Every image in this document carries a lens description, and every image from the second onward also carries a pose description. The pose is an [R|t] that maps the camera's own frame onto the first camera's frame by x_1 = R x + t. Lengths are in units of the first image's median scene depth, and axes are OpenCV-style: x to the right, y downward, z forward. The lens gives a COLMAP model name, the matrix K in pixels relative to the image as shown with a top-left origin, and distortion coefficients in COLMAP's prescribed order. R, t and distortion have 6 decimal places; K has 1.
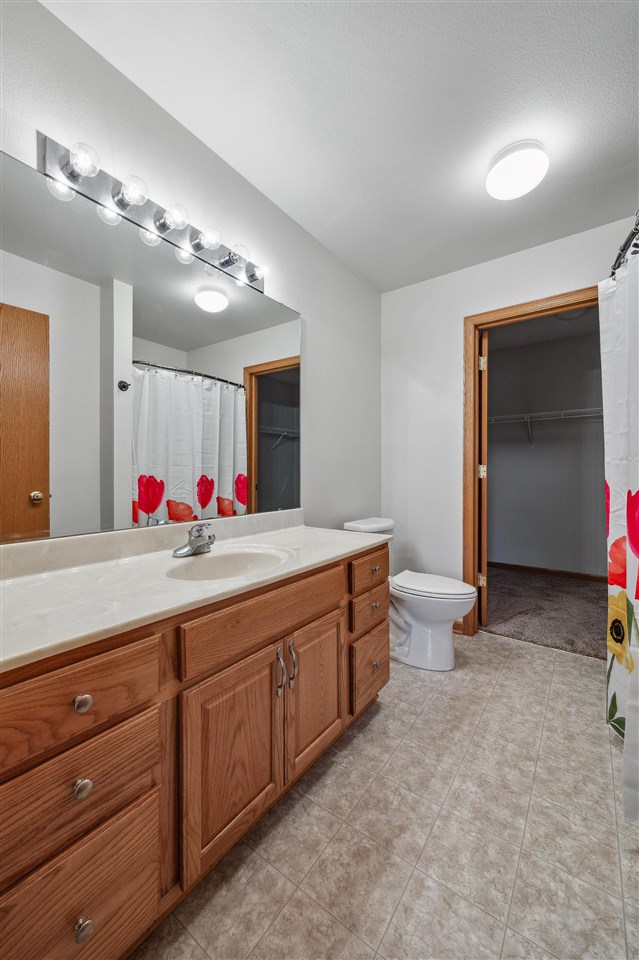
lens RADIAL K [[370.8, 0, 335.4], [0, 370.8, 477.9], [0, 0, 1]] dist [-0.001011, 0.000010]
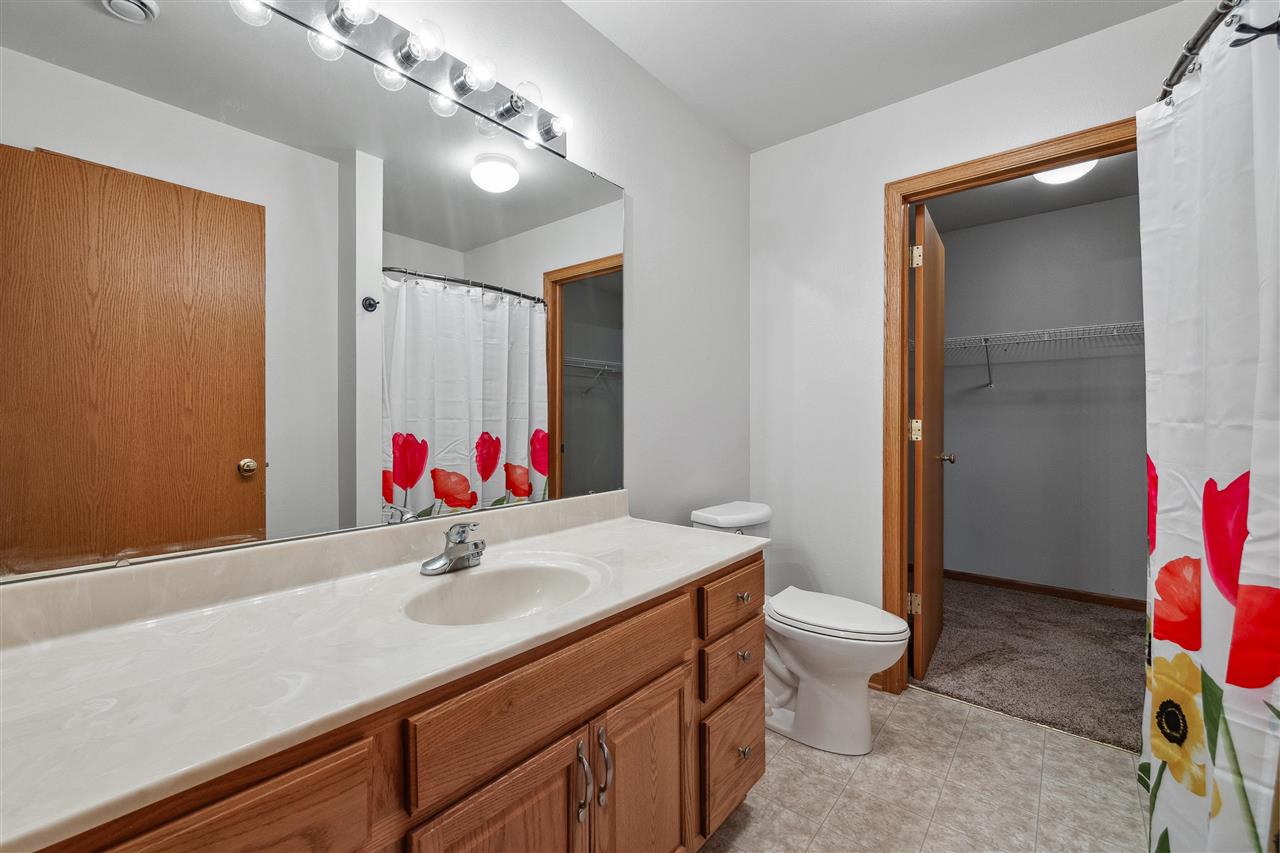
lens RADIAL K [[515.9, 0, 634.3], [0, 515.9, 419.9], [0, 0, 1]] dist [-0.004731, 0.001092]
pose [[0.995756, 0.000684, -0.092032, 0.007290], [-0.000994, 0.999994, -0.003324, -0.040977], [0.092029, 0.003401, 0.995751, 0.123124]]
